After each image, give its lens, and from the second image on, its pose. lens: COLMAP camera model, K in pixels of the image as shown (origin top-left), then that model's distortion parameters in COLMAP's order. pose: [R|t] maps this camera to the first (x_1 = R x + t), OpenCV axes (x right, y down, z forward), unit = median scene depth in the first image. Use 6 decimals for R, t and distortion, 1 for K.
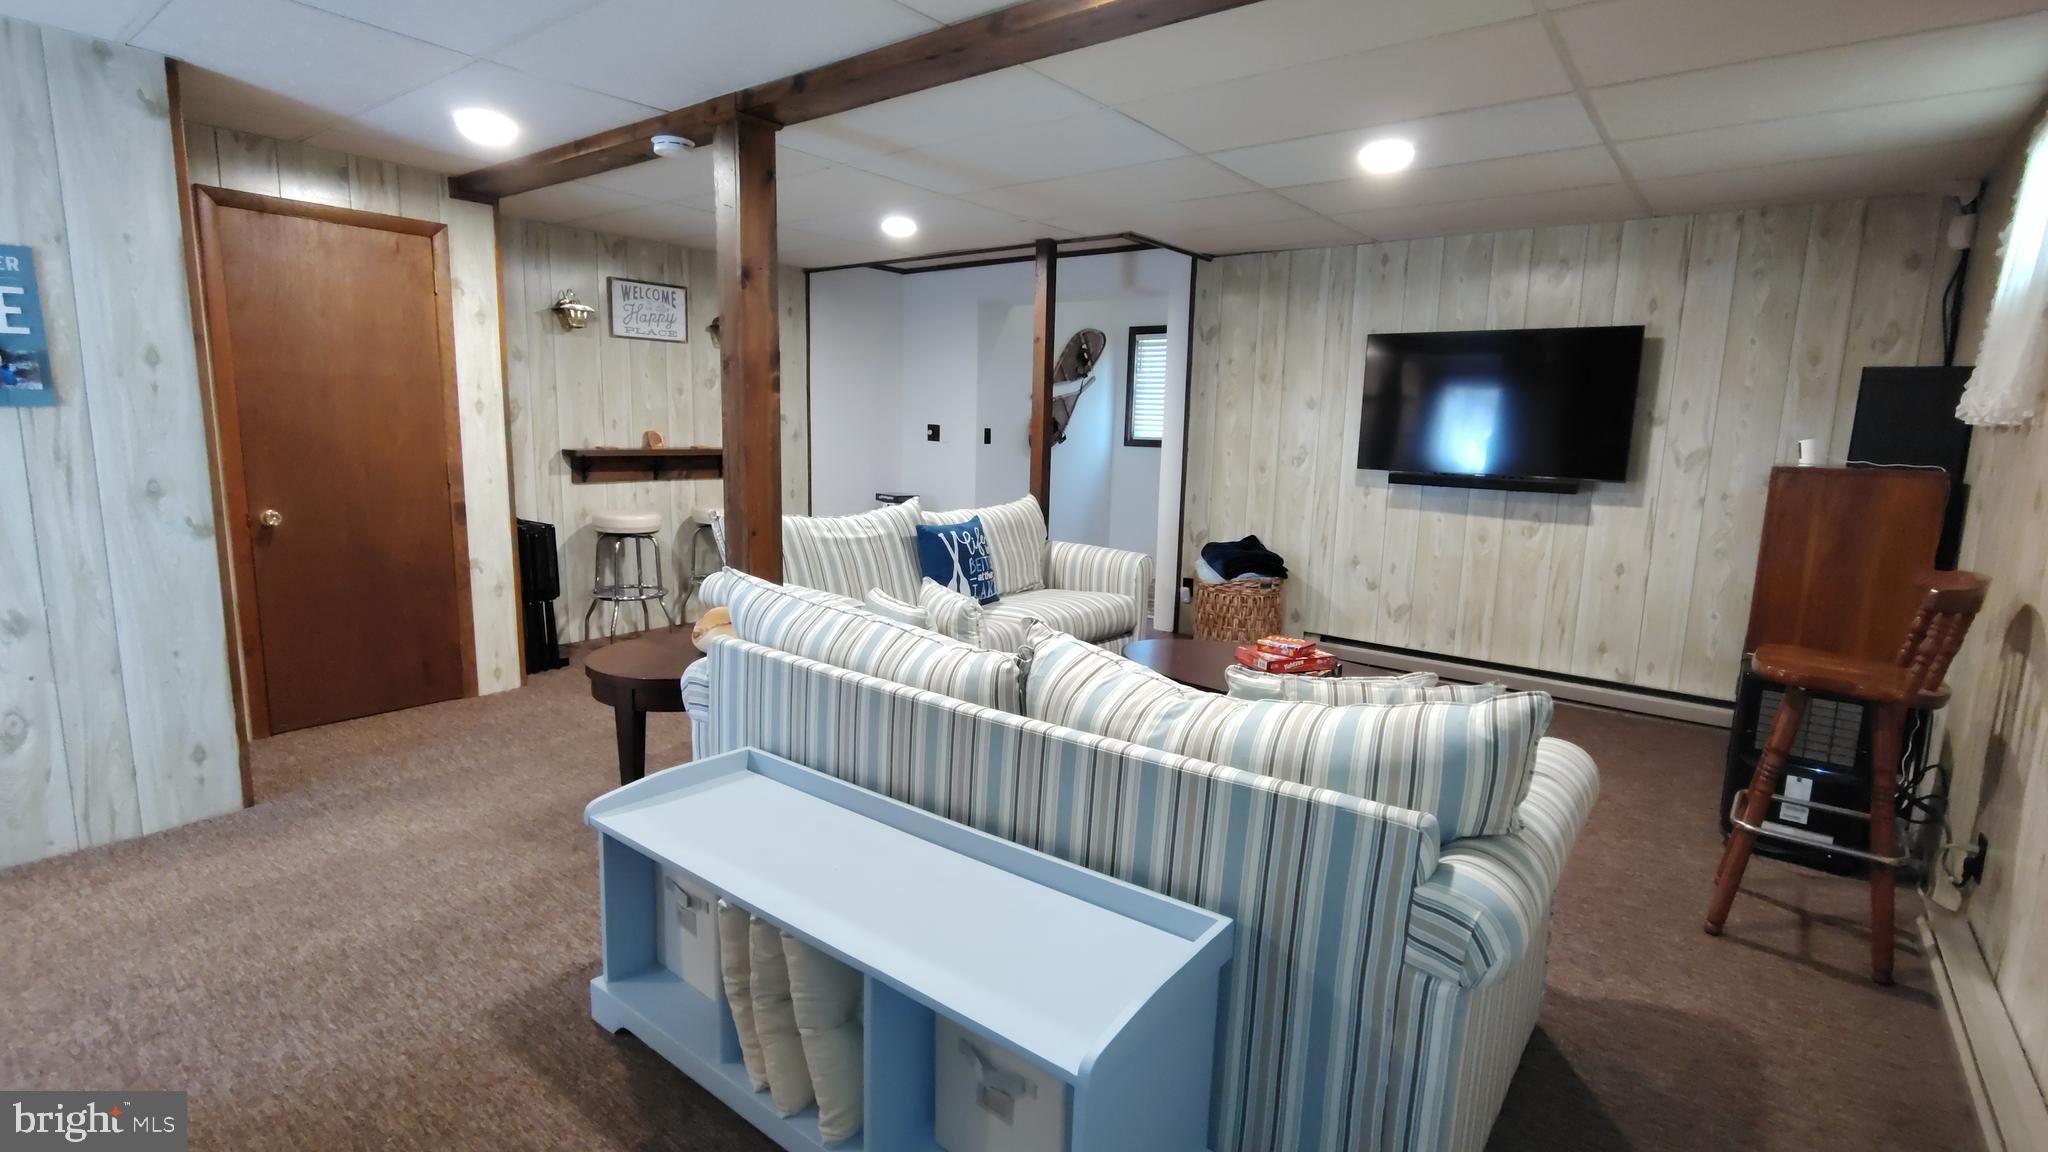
lens RADIAL K [[959.7, 0, 1015.5], [0, 959.7, 577.0], [0, 0, 1]] dist [0.013569, 0.000096]
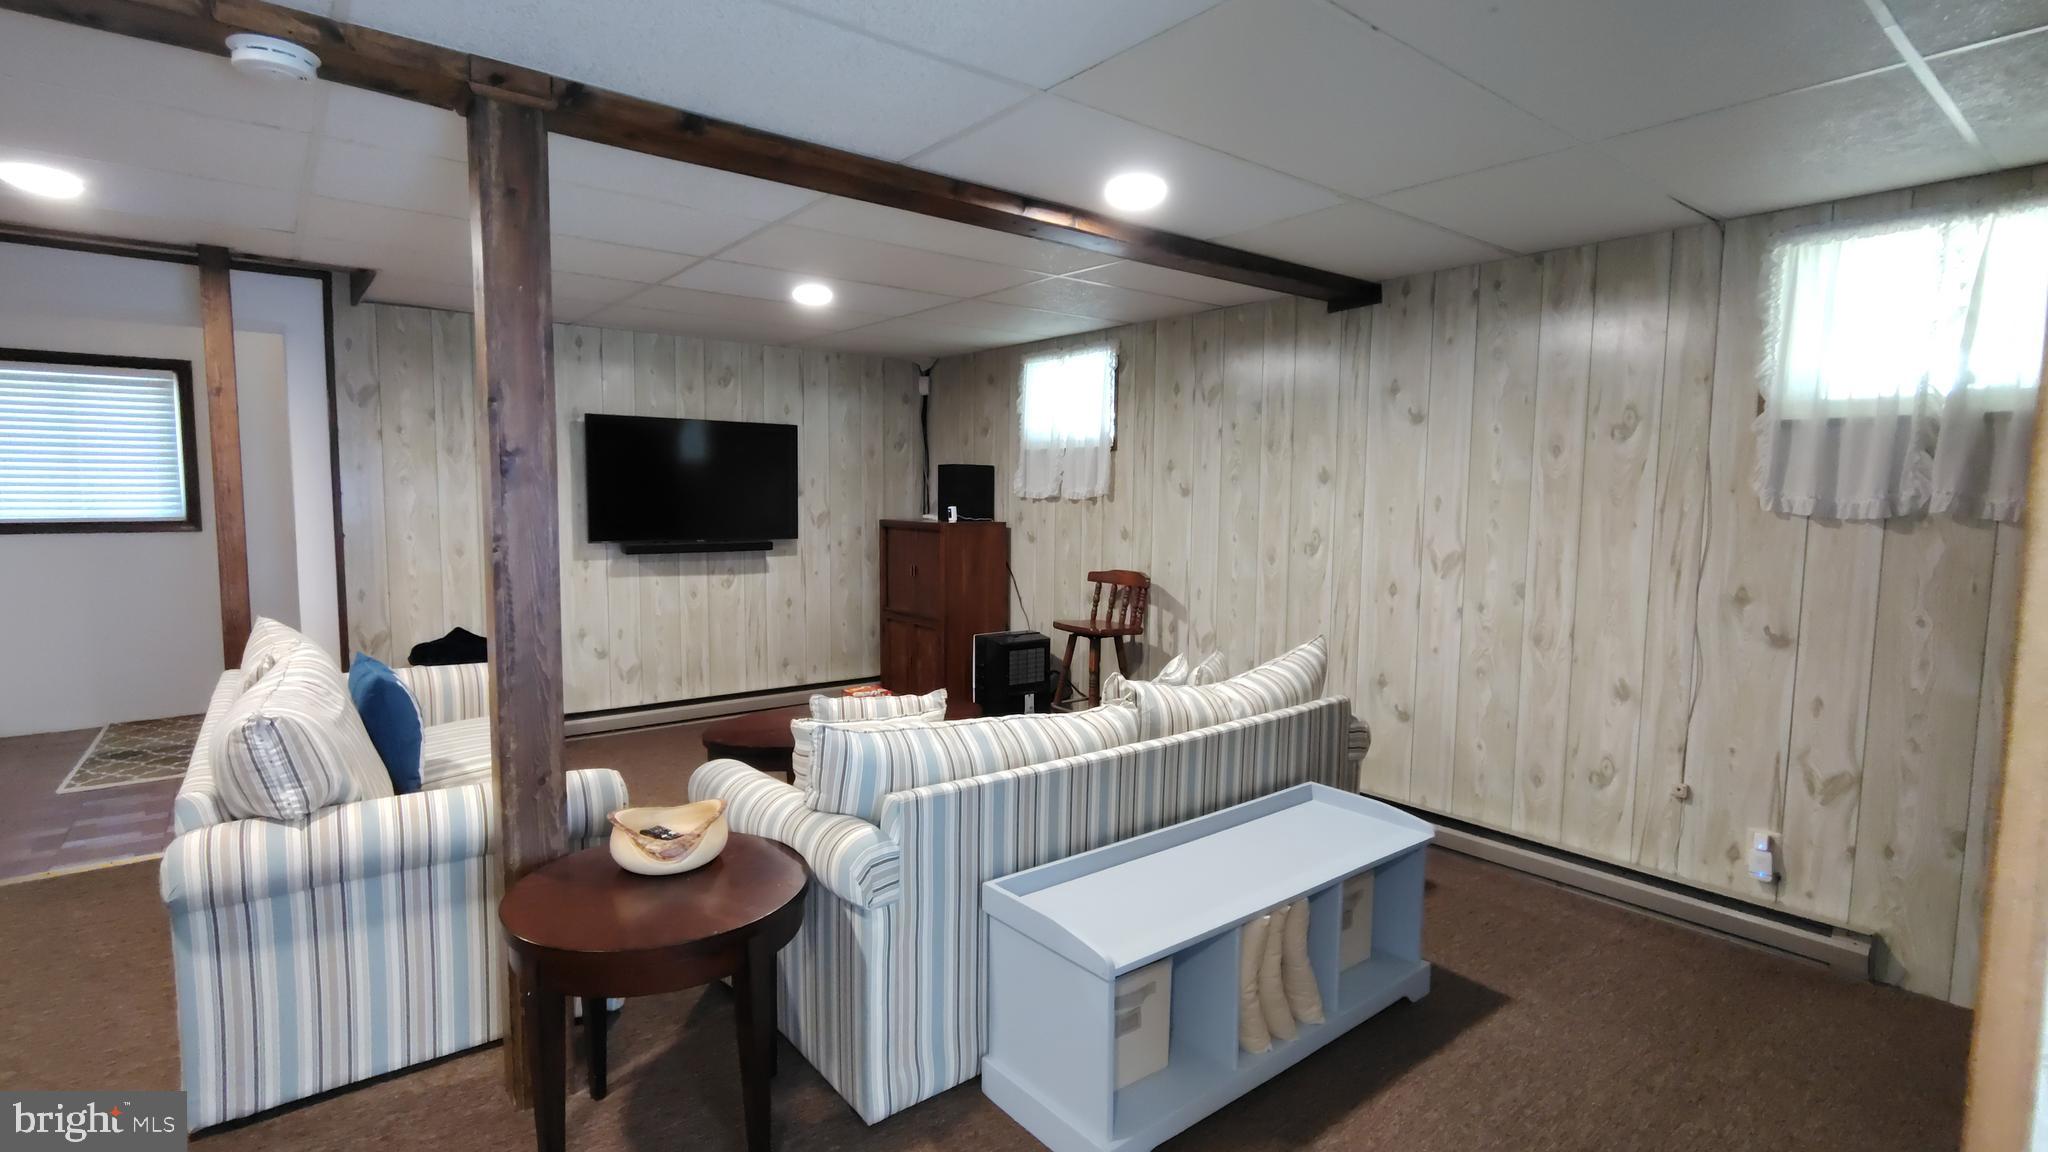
lens RADIAL K [[959.7, 0, 1017.2], [0, 959.7, 581.7], [0, 0, 1]] dist [0.013569, 0.000096]
pose [[0.253449, -0.116337, 0.960328, -0.569465], [0.153212, 0.985039, 0.078895, -0.092446], [-0.955139, 0.127138, 0.267481, 0.332283]]
